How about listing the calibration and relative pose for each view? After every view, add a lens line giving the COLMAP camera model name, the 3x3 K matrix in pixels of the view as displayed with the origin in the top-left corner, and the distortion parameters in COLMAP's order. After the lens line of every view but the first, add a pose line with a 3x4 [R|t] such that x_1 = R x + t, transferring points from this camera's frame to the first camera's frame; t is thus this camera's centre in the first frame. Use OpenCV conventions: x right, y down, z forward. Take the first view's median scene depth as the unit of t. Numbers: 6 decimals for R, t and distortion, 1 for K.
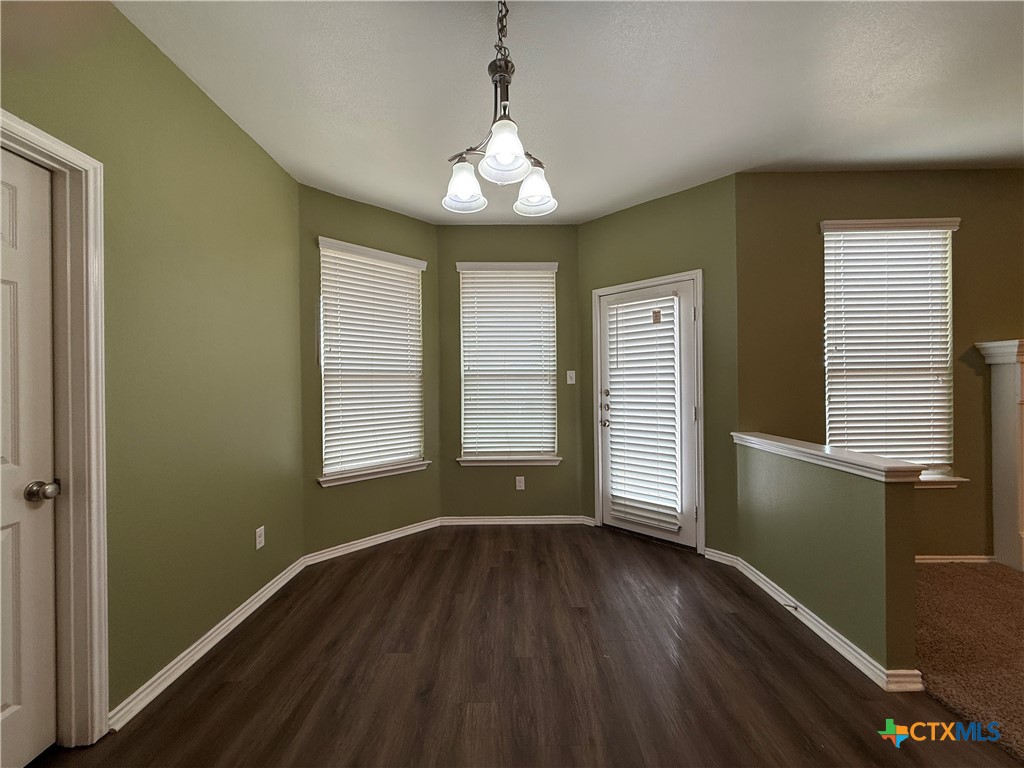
lens RADIAL K [[411.7, 0, 510.7], [0, 411.7, 386.2], [0, 0, 1]] dist [0.000753, 0.000009]
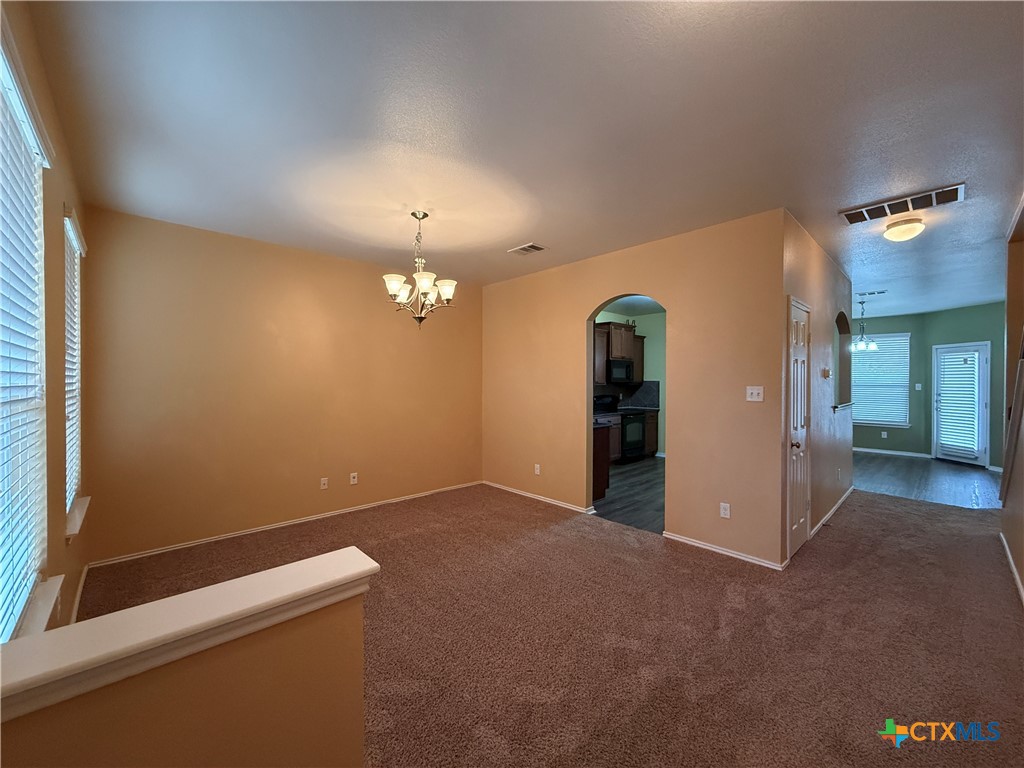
lens RADIAL K [[411.7, 0, 515.8], [0, 411.7, 383.5], [0, 0, 1]] dist [0.000753, 0.000009]
pose [[0.692117, 0.016863, -0.721589, 0.298552], [-0.009002, 0.999851, 0.014732, -0.063014], [0.721729, -0.003700, 0.692165, -2.379178]]
